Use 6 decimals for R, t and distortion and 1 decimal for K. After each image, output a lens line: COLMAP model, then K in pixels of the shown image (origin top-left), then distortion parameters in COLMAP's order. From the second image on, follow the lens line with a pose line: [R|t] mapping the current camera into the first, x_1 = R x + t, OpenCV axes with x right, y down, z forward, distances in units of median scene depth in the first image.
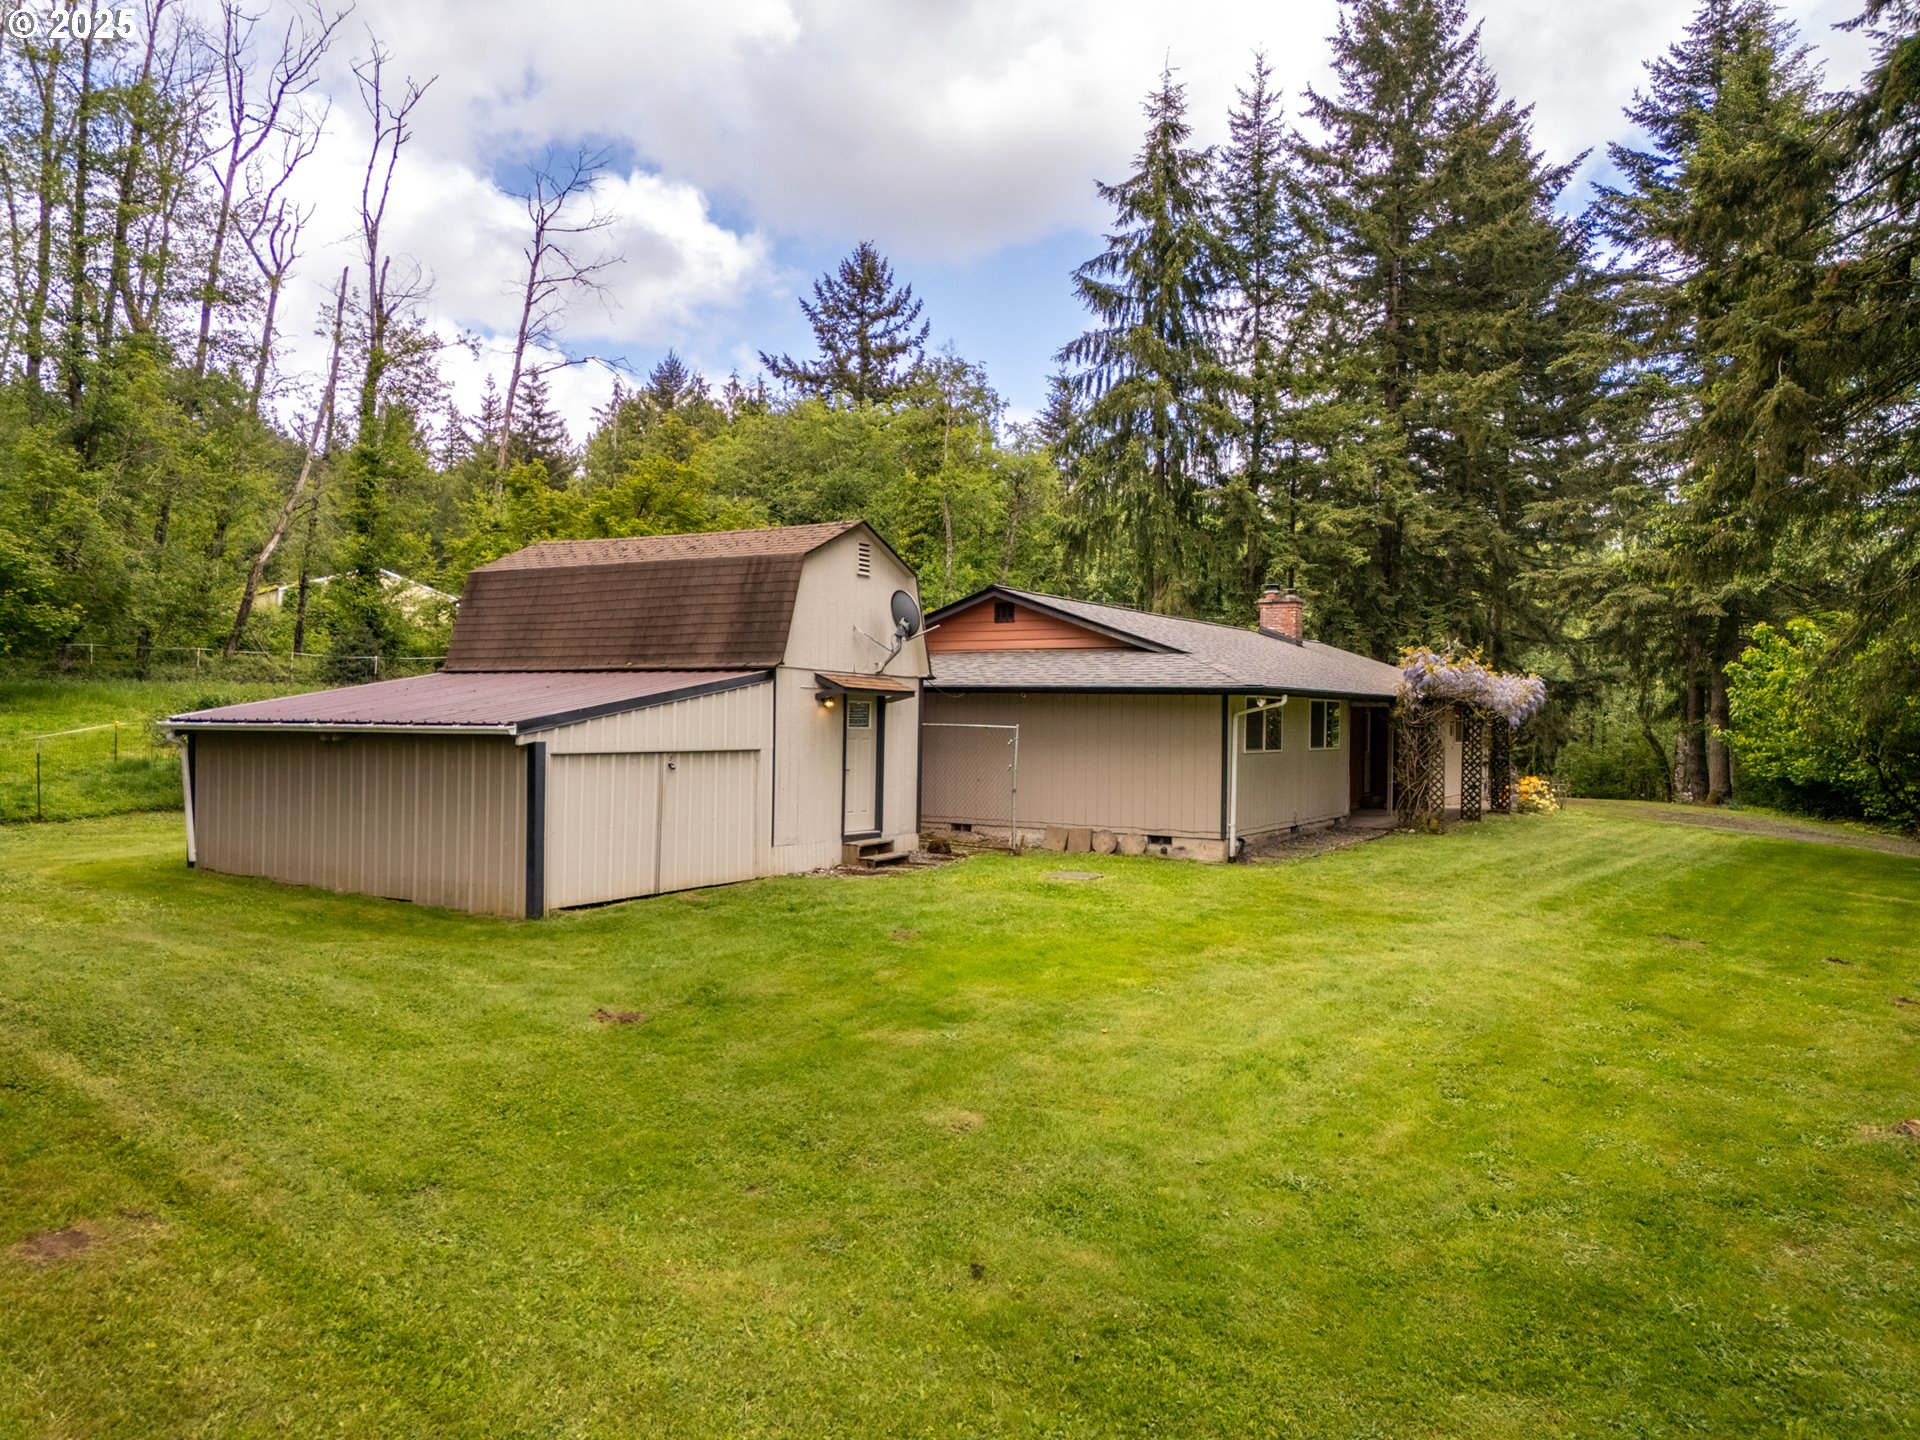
lens RADIAL K [[1403.5, 0, 963.6], [0, 1403.5, 722.6], [0, 0, 1]] dist [0.081215, -0.074724]
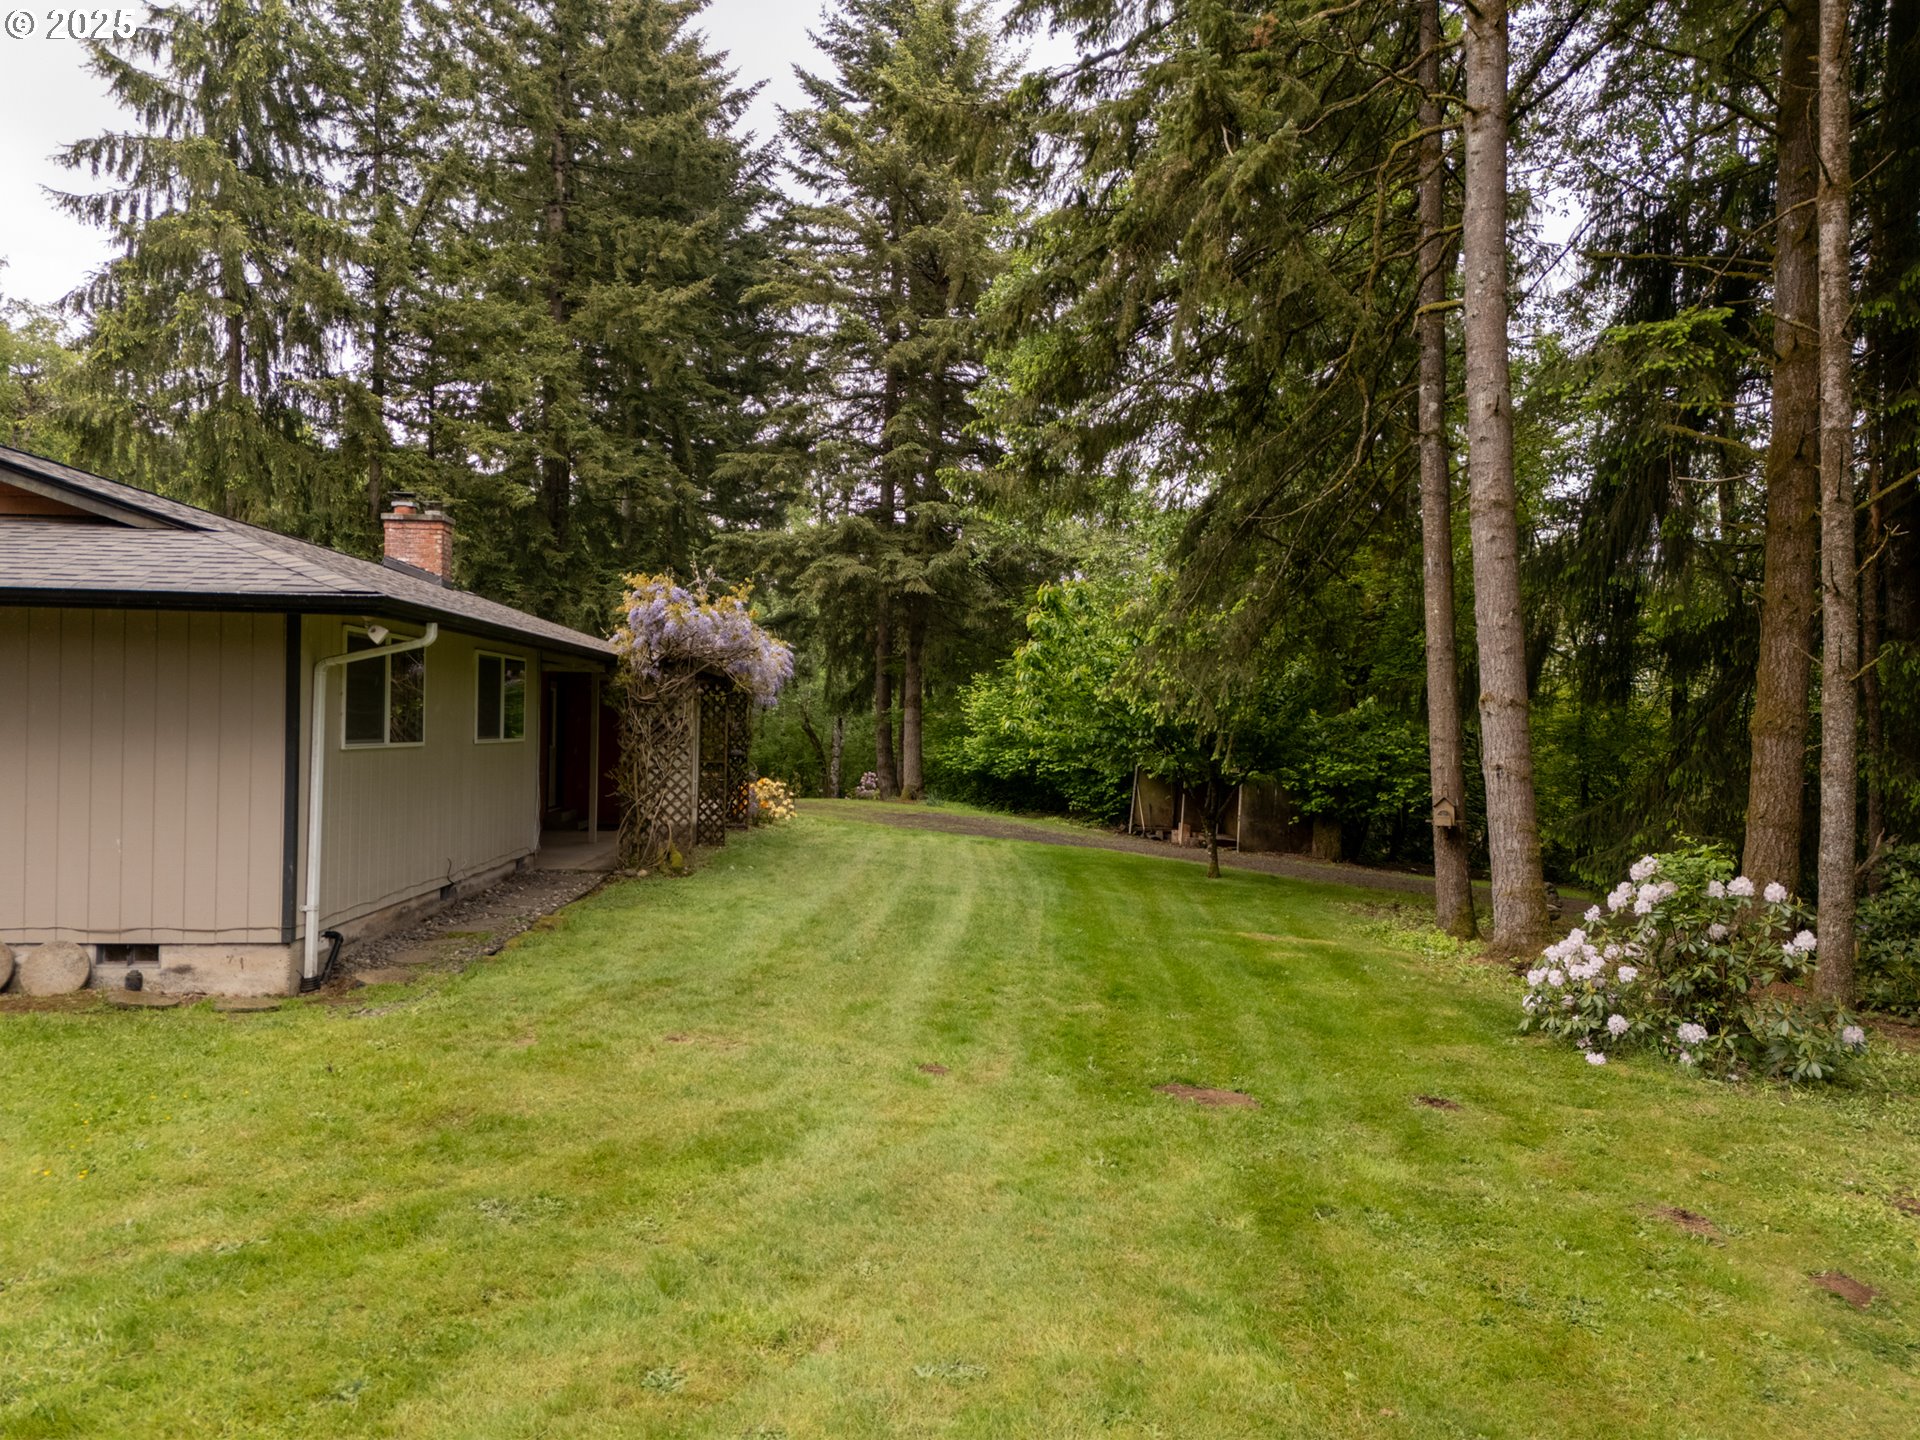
lens RADIAL K [[1403.5, 0, 963.6], [0, 1403.5, 722.6], [0, 0, 1]] dist [0.081215, -0.074724]
pose [[0.830210, 0.001184, 0.557450, 0.044829], [-0.002012, 0.999998, 0.000871, 0.004996], [-0.557448, -0.001845, 0.830210, 0.205353]]
